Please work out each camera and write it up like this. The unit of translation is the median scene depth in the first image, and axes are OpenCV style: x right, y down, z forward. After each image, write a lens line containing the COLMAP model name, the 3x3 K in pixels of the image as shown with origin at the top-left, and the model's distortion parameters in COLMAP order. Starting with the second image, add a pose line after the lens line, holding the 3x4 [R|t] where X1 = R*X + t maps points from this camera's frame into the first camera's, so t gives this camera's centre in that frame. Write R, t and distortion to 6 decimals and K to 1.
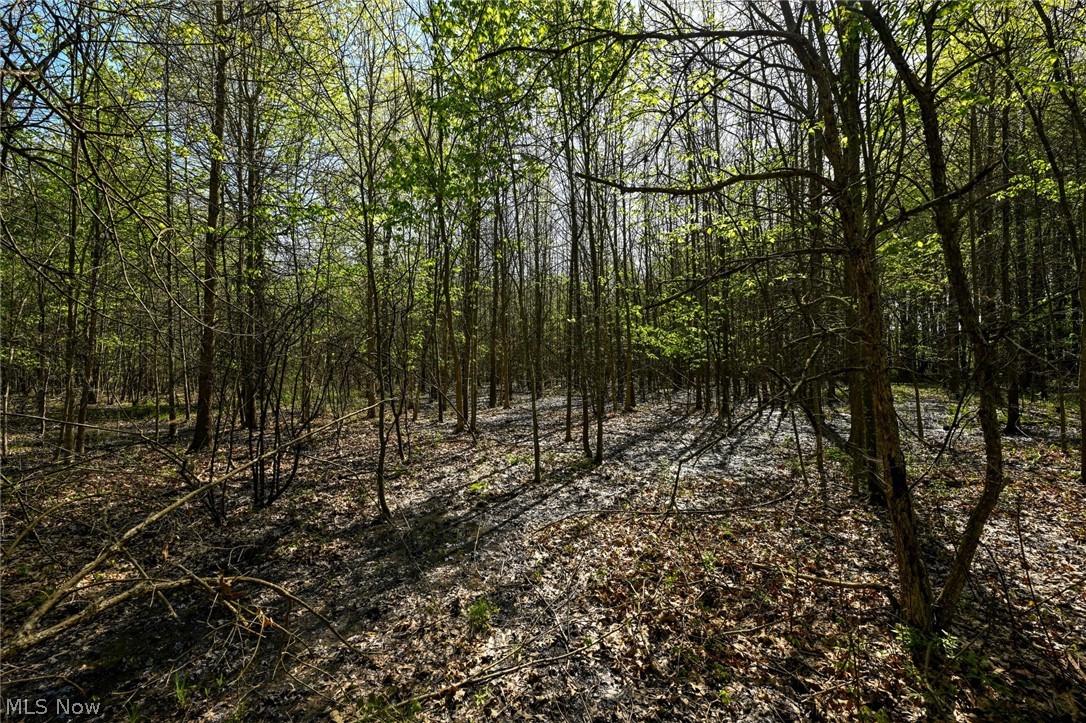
lens RADIAL K [[430.3, 0, 553.2], [0, 430.3, 361.7], [0, 0, 1]] dist [-0.002149, 0.000296]
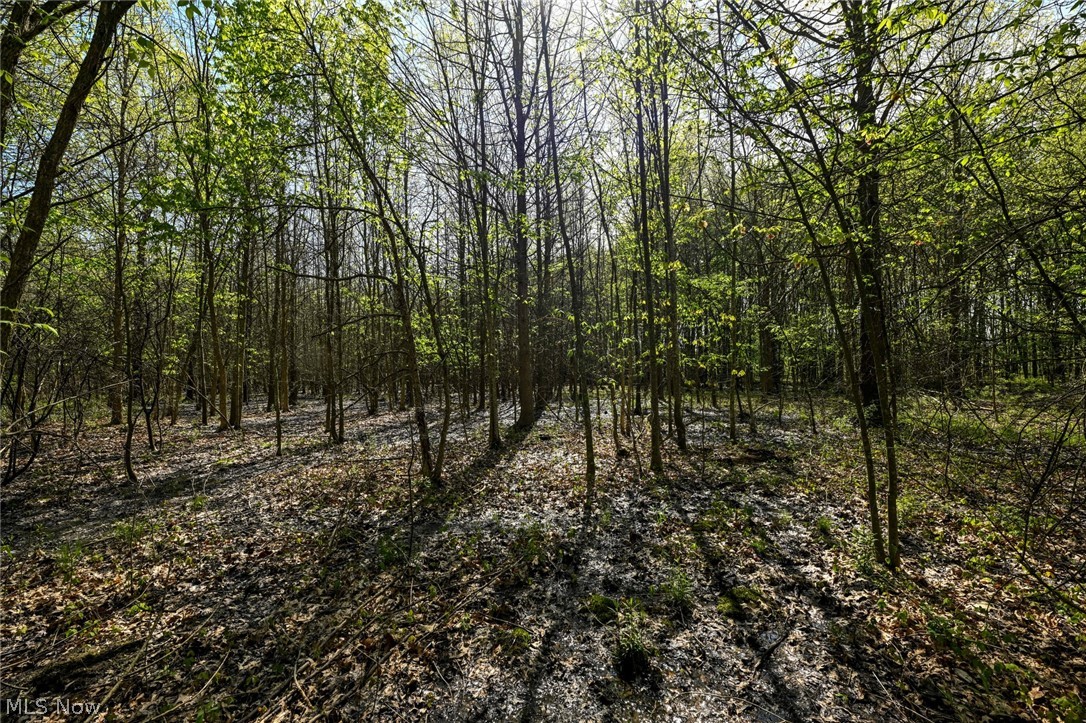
lens RADIAL K [[430.3, 0, 549.7], [0, 430.3, 363.5], [0, 0, 1]] dist [-0.002149, 0.000296]
pose [[0.924253, 0.012448, 0.381578, 0.106737], [-0.007240, 0.999860, -0.015081, 0.002848], [-0.381712, 0.011176, 0.924214, -0.264284]]
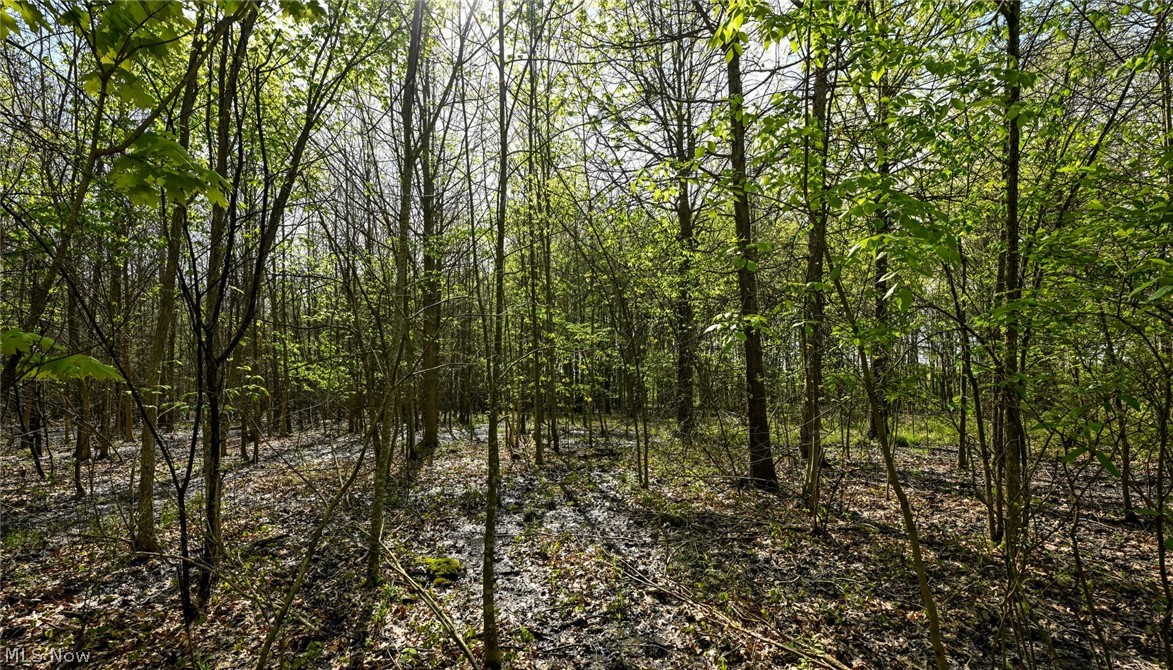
lens RADIAL K [[463.3, 0, 587.4], [0, 463.3, 397.2], [0, 0, 1]] dist [0.000052, 0.000214]
pose [[0.736171, 0.010926, 0.676708, -0.071951], [-0.013539, 0.999907, -0.001416, 0.001769], [-0.676660, -0.008119, 0.736250, -0.497691]]
